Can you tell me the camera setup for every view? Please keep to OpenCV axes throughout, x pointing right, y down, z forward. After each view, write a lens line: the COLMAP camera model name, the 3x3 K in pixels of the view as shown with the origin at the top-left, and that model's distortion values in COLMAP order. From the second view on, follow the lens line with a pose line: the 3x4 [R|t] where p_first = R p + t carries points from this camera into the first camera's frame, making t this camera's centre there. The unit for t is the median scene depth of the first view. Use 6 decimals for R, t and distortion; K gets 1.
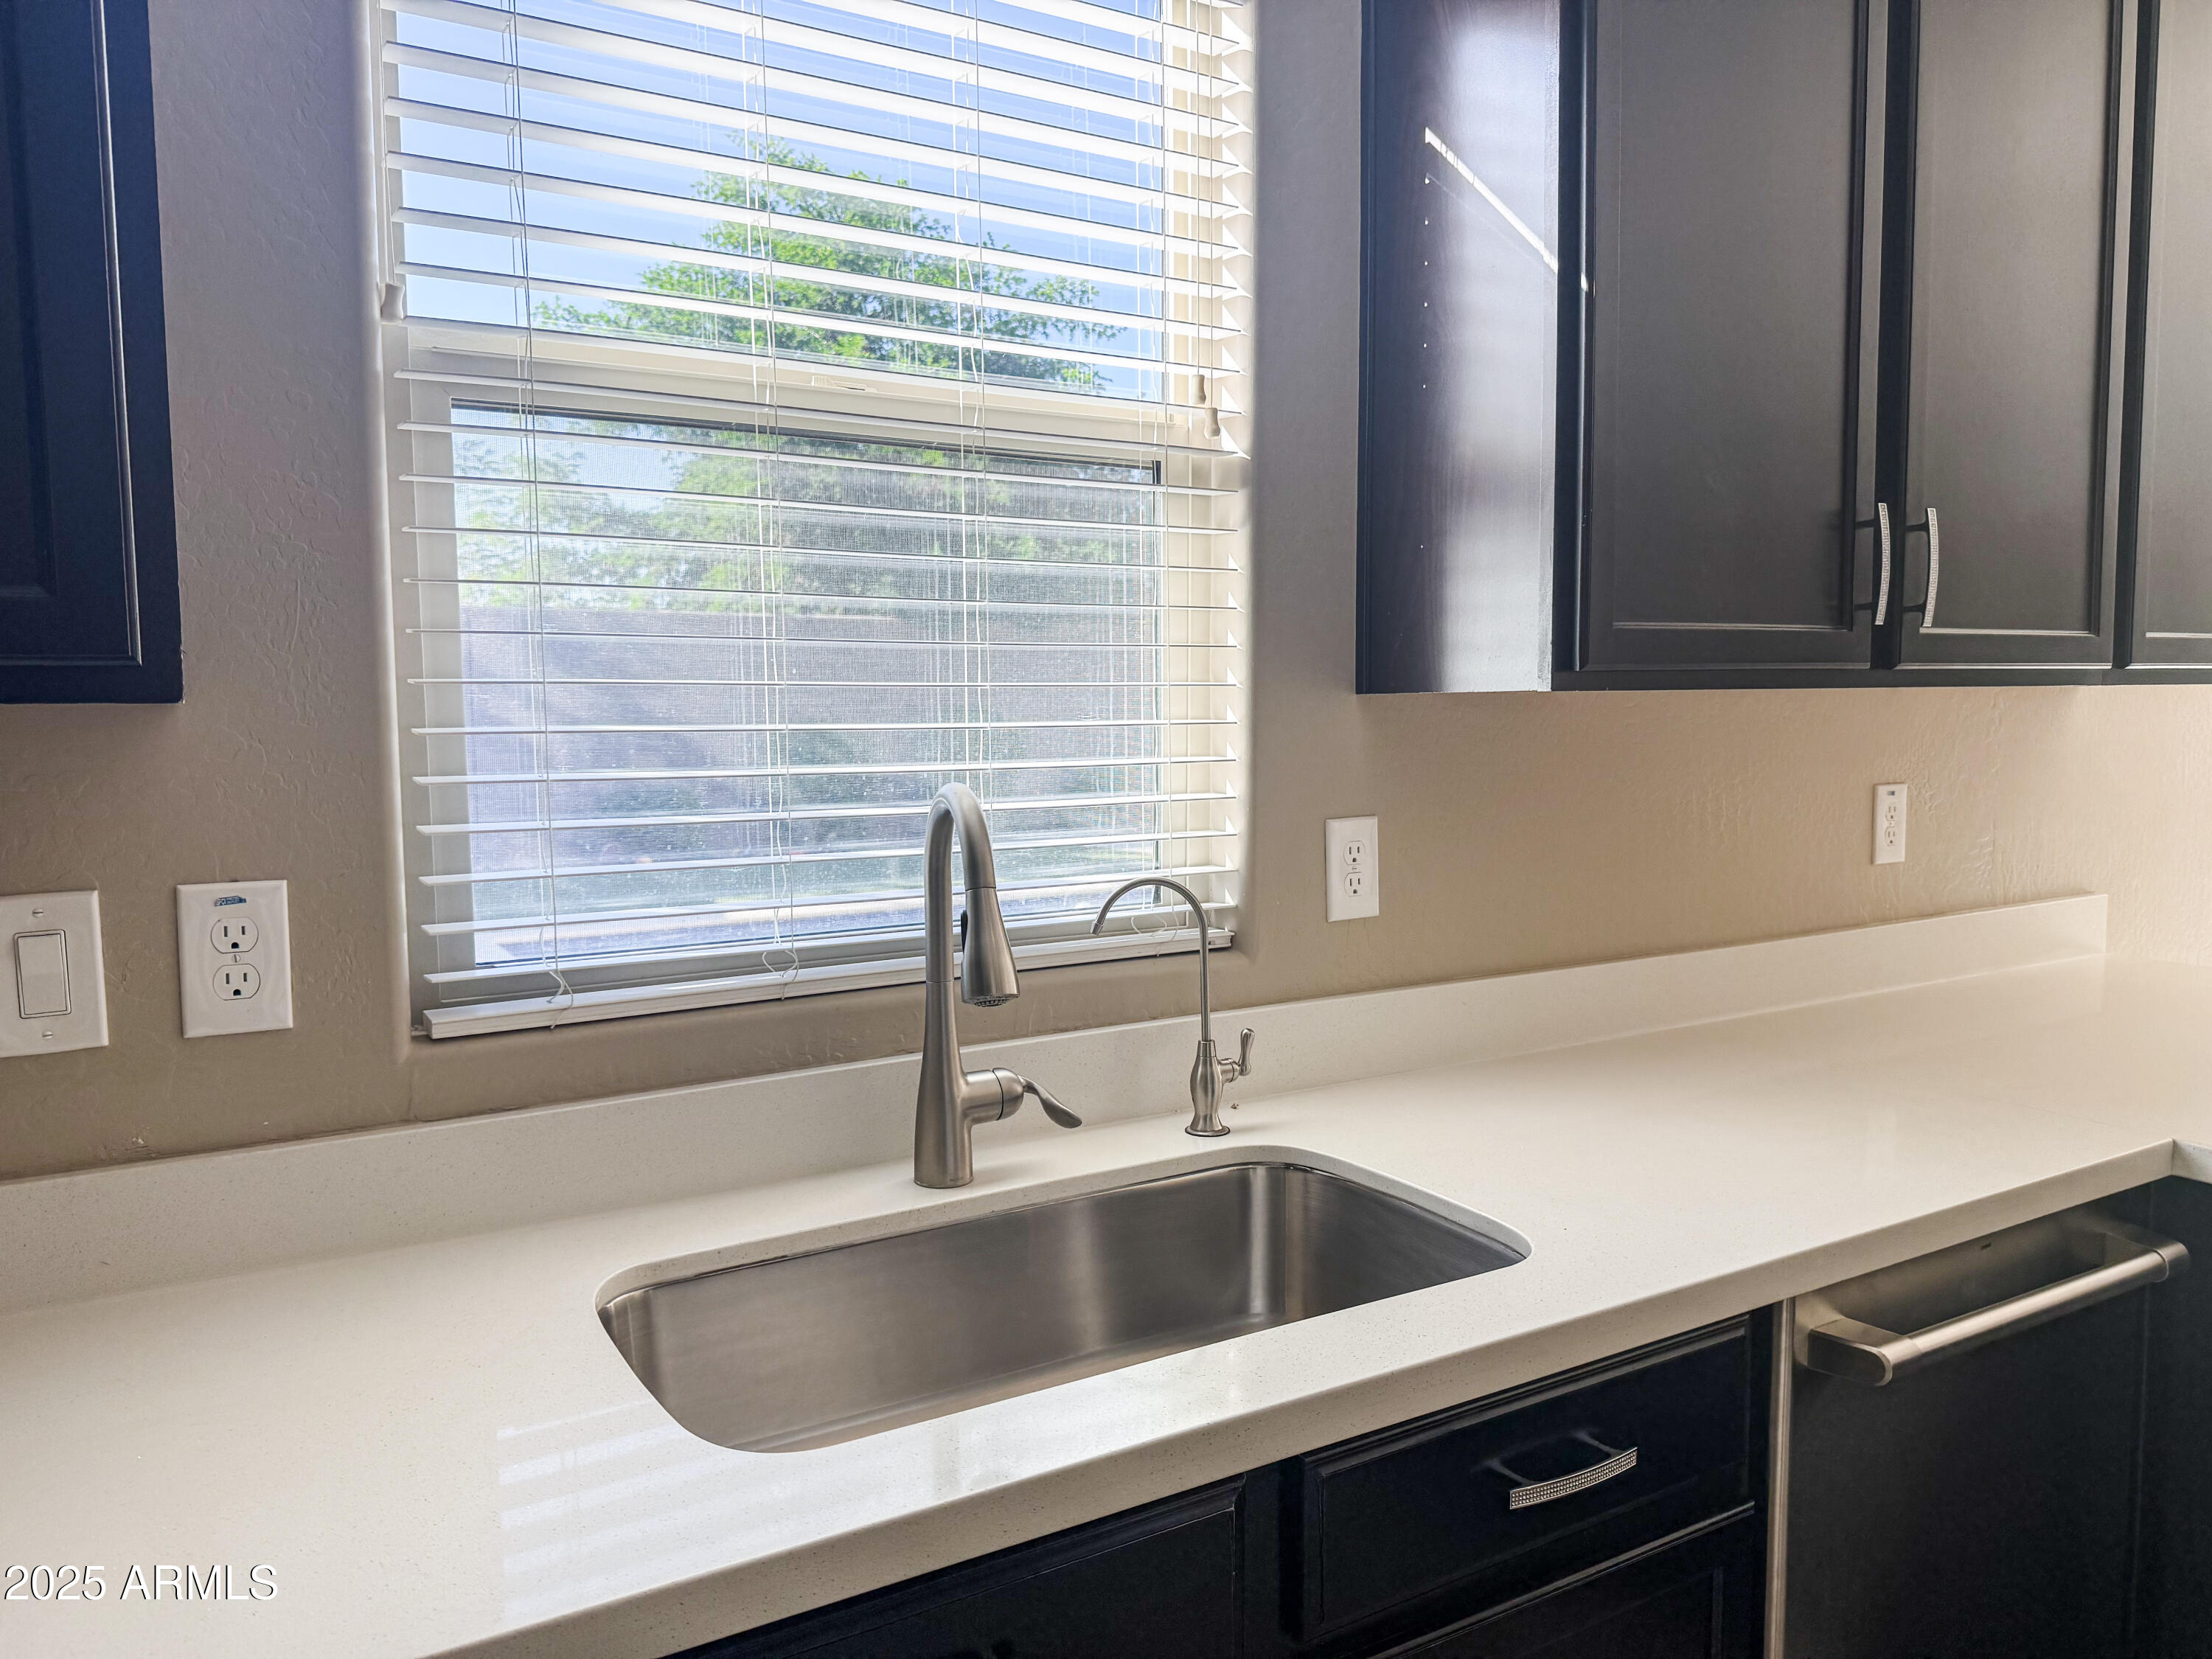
lens RADIAL K [[1548.6, 0, 1102.0], [0, 1548.6, 825.0], [0, 0, 1]] dist [0.112555, -0.174060]
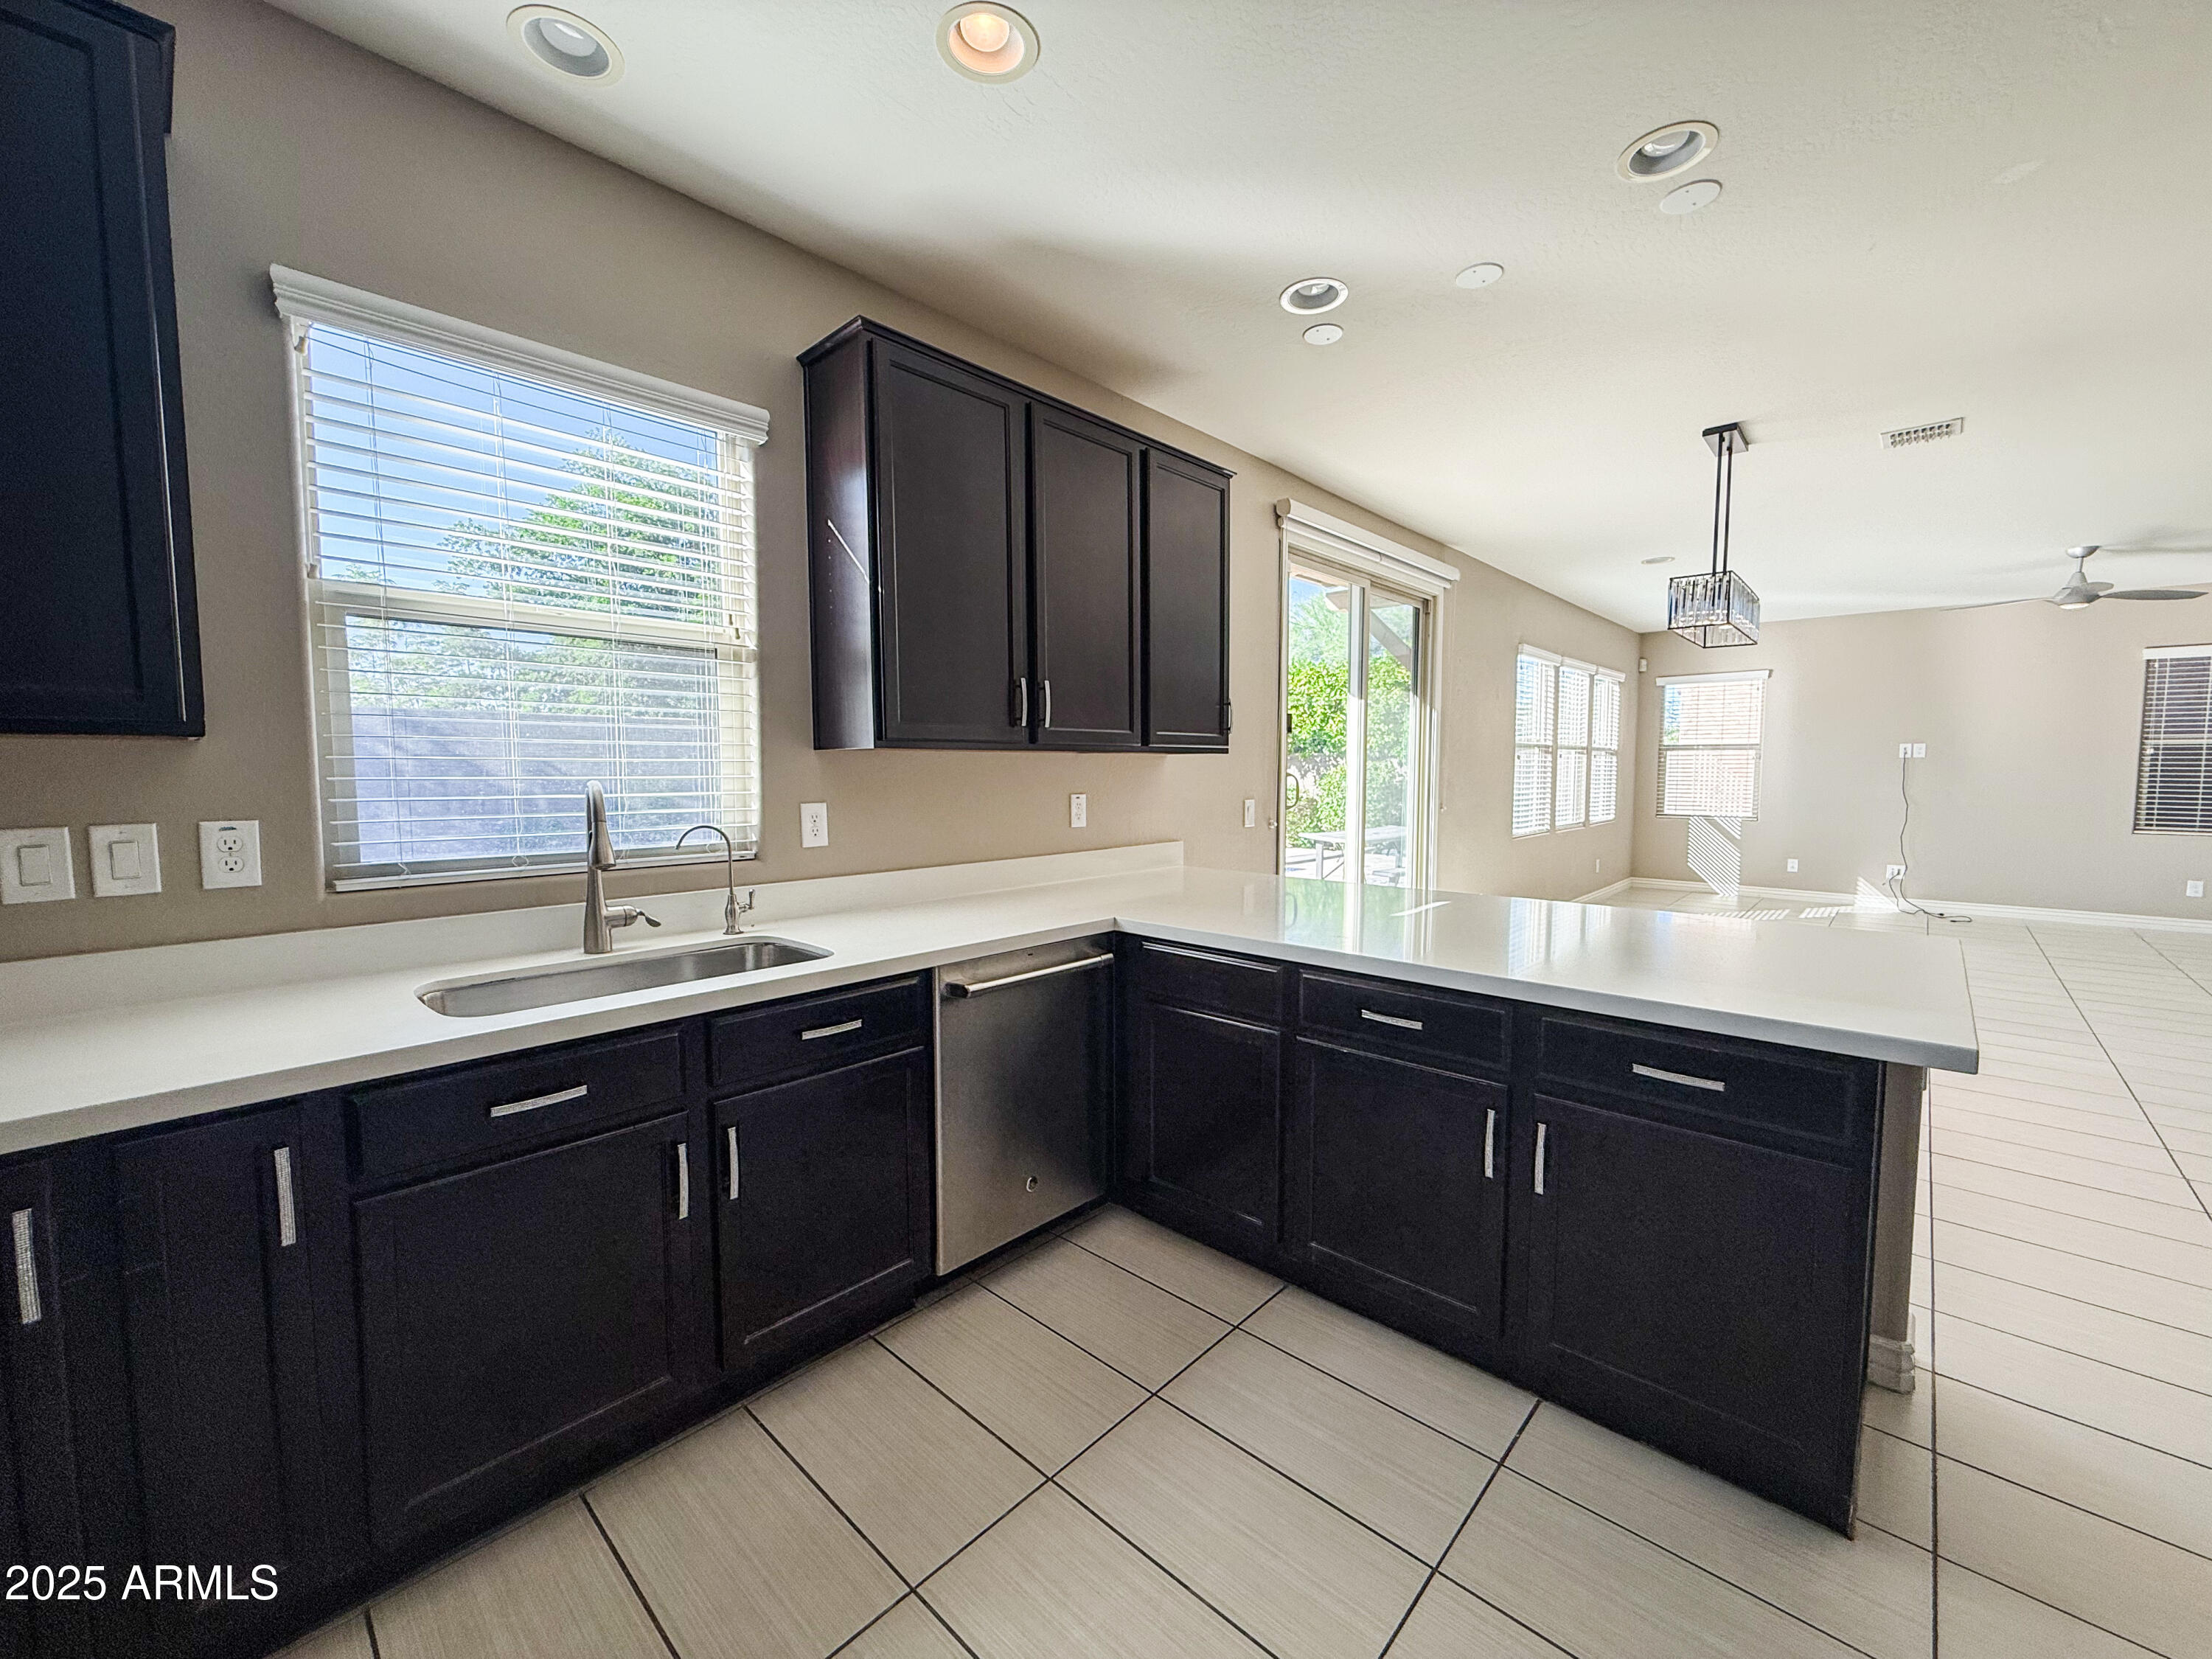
lens RADIAL K [[881.7, 0, 1102.9], [0, 881.7, 826.7], [0, 0, 1]] dist [0.000834, 0.000154]
pose [[0.961203, -0.012753, 0.275548, 0.251269], [0.017869, 0.999711, -0.016067, 0.069900], [-0.275264, 0.020367, 0.961153, -0.463202]]
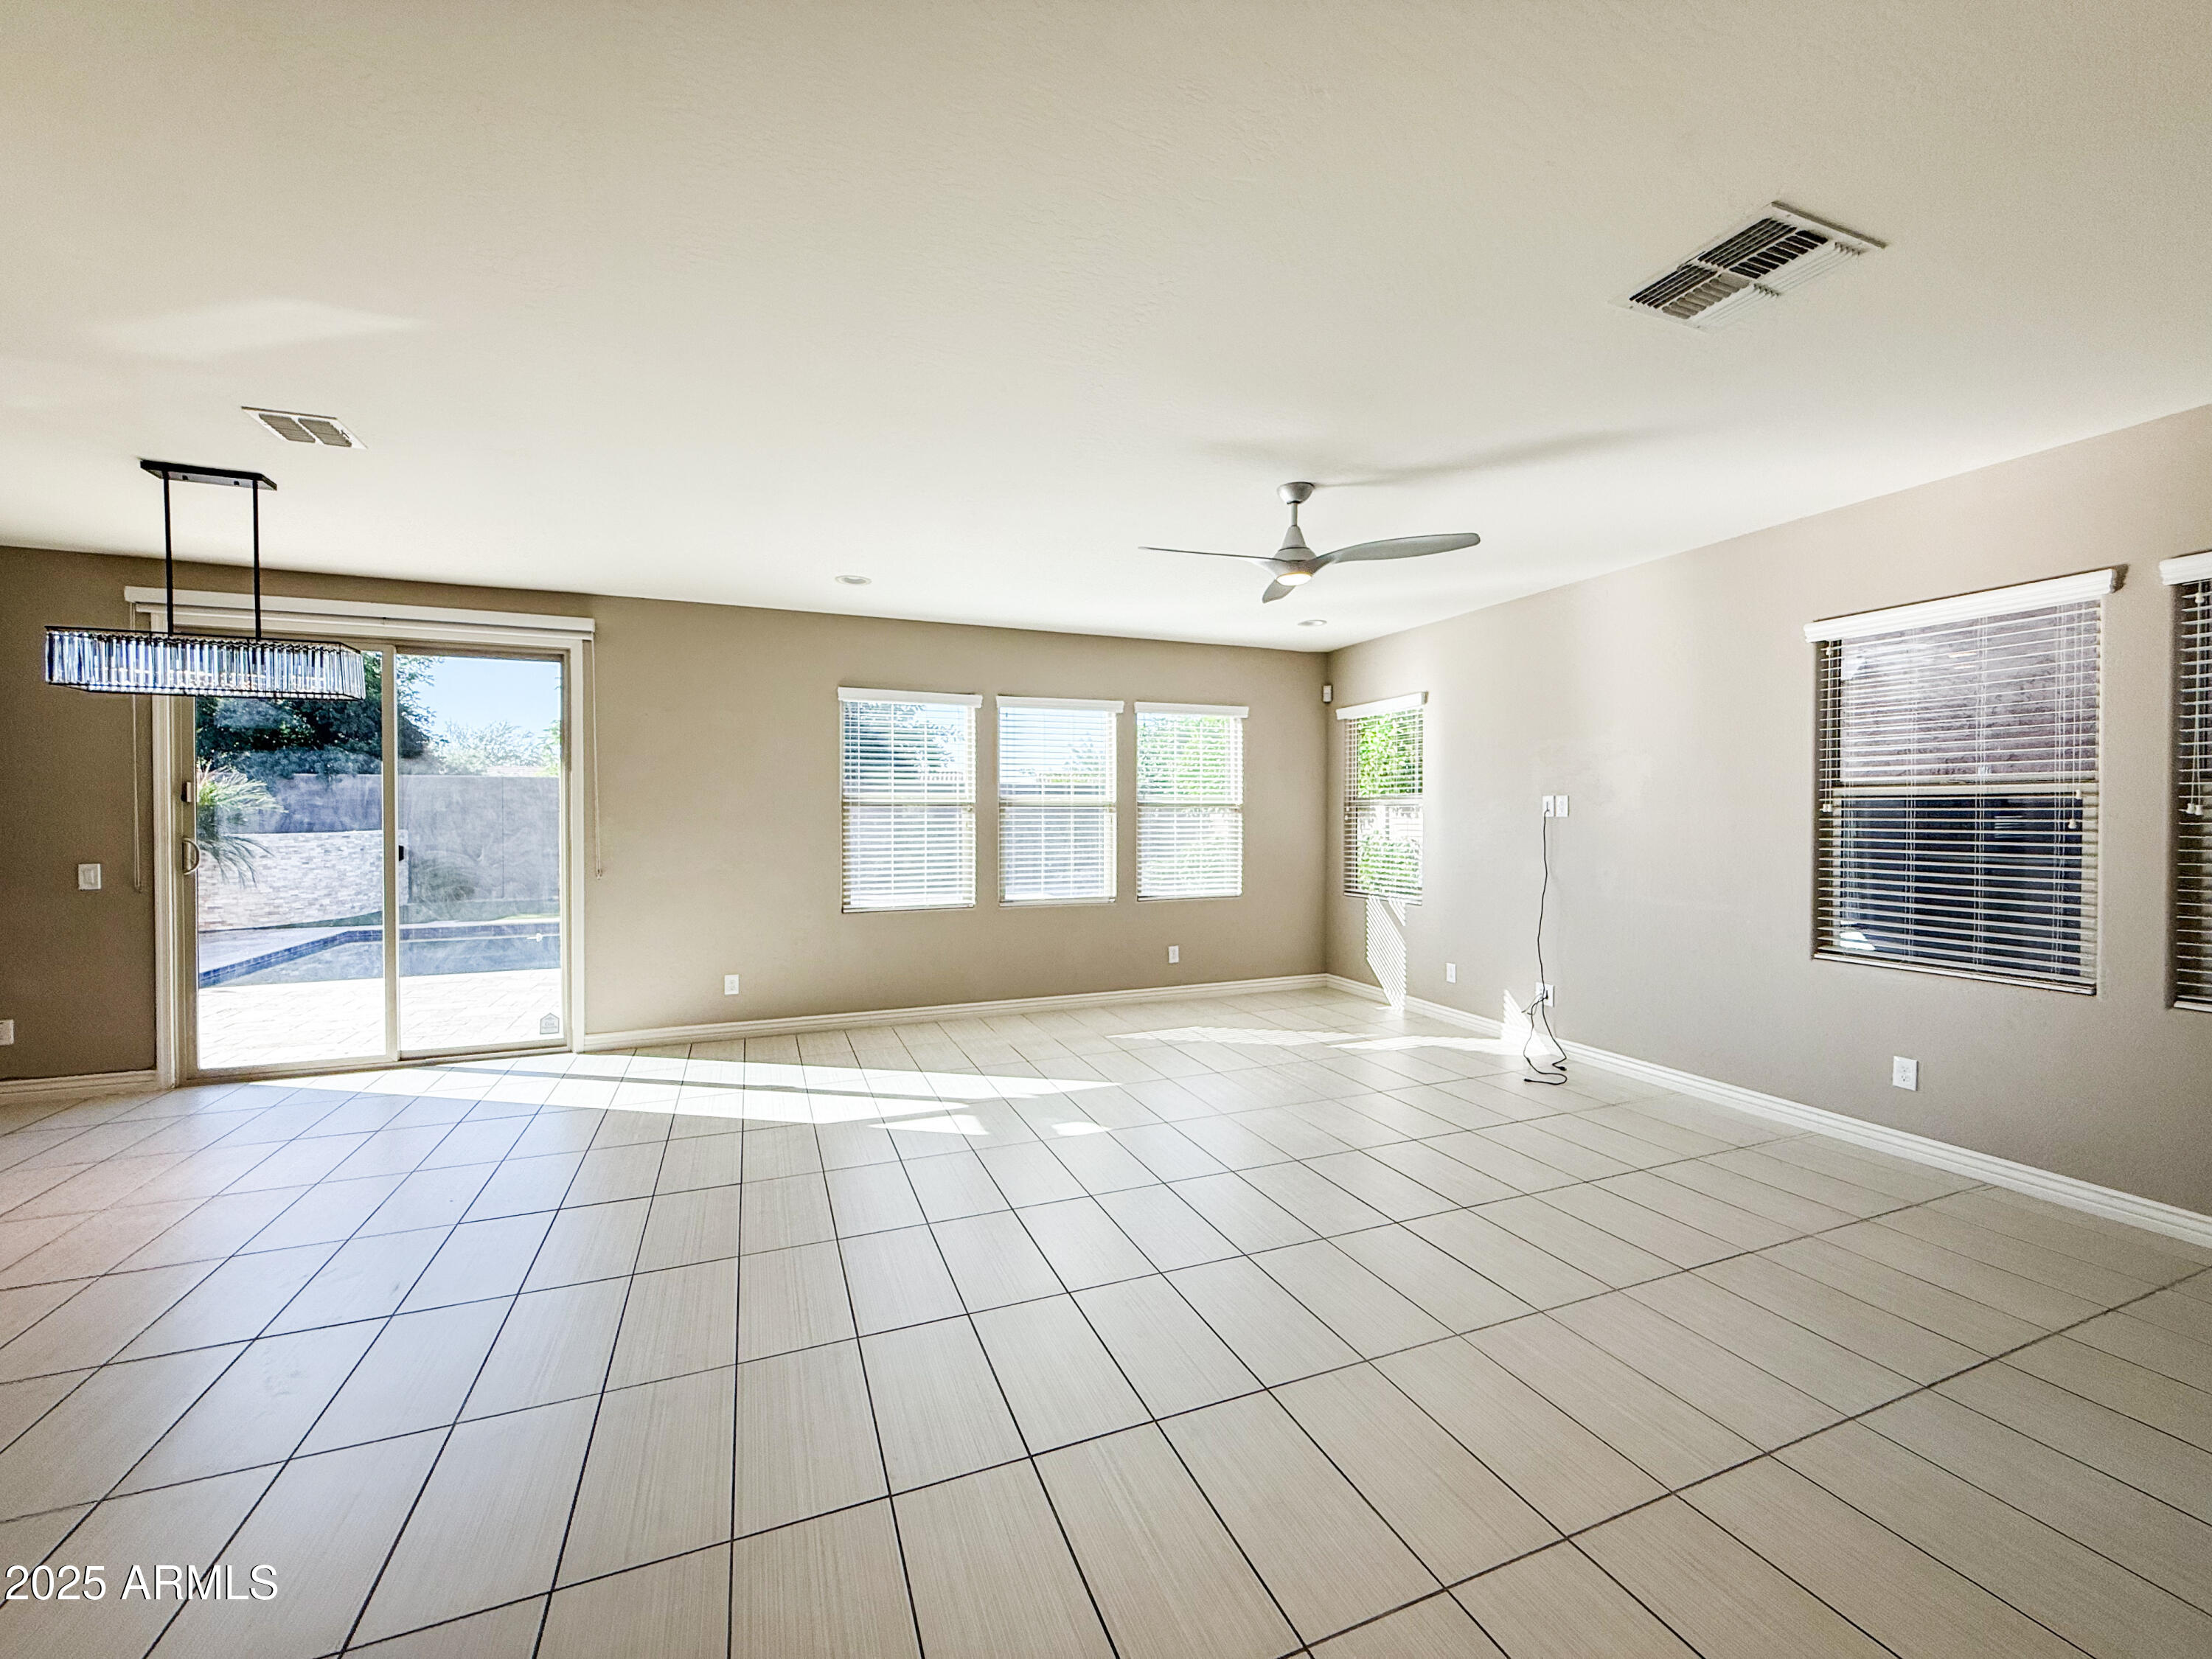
lens RADIAL K [[884.9, 0, 1104.8], [0, 884.9, 826.2], [0, 0, 1]] dist [0.000089, -0.000072]
pose [[0.987348, 0.007893, -0.158372, 4.947168], [-0.019336, 0.997300, -0.070843, -0.025089], [0.157385, 0.073009, 0.984835, -0.373340]]
